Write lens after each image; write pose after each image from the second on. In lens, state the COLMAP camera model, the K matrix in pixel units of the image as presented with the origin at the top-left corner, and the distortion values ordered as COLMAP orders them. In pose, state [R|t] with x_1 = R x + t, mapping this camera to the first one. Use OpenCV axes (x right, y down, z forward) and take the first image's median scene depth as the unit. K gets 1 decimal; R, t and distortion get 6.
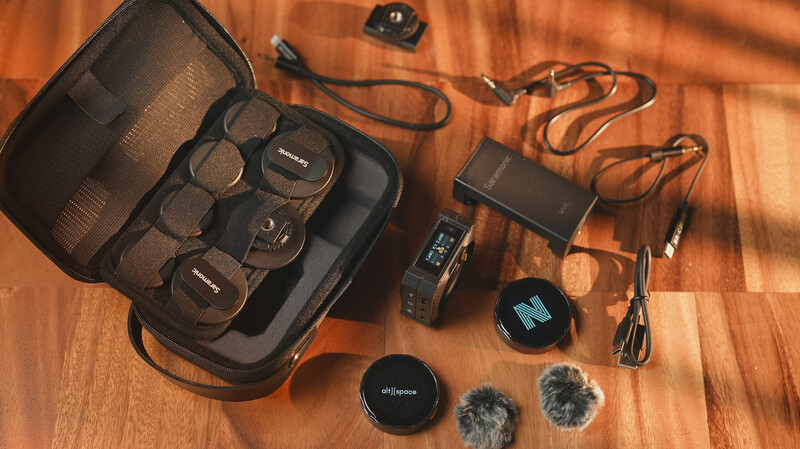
lens RADIAL K [[1193.3, 0, 400.0], [0, 1193.3, 224.5], [0, 0, 1]] dist [0.018093, -0.179836]
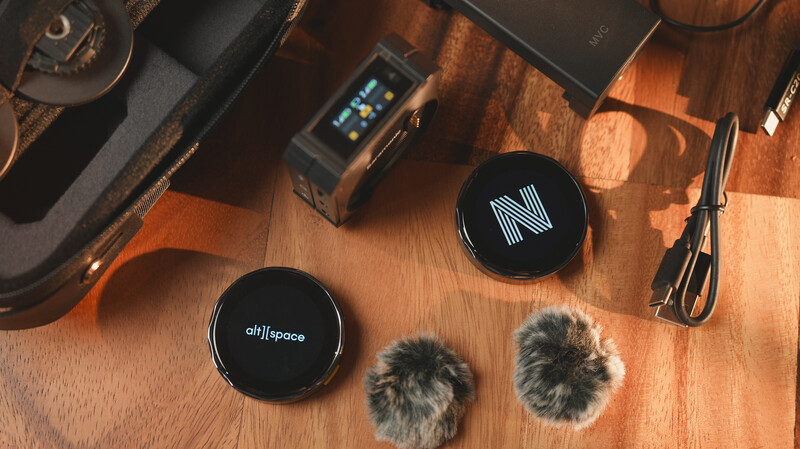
lens RADIAL K [[1193.3, 0, 400.0], [0, 1193.3, 224.5], [0, 0, 1]] dist [0.018093, -0.179836]
pose [[0.995154, 0.095500, -0.023393, 0.066738], [-0.087662, 0.969519, 0.228797, -0.049928], [0.044530, -0.225638, 0.973193, 0.432894]]
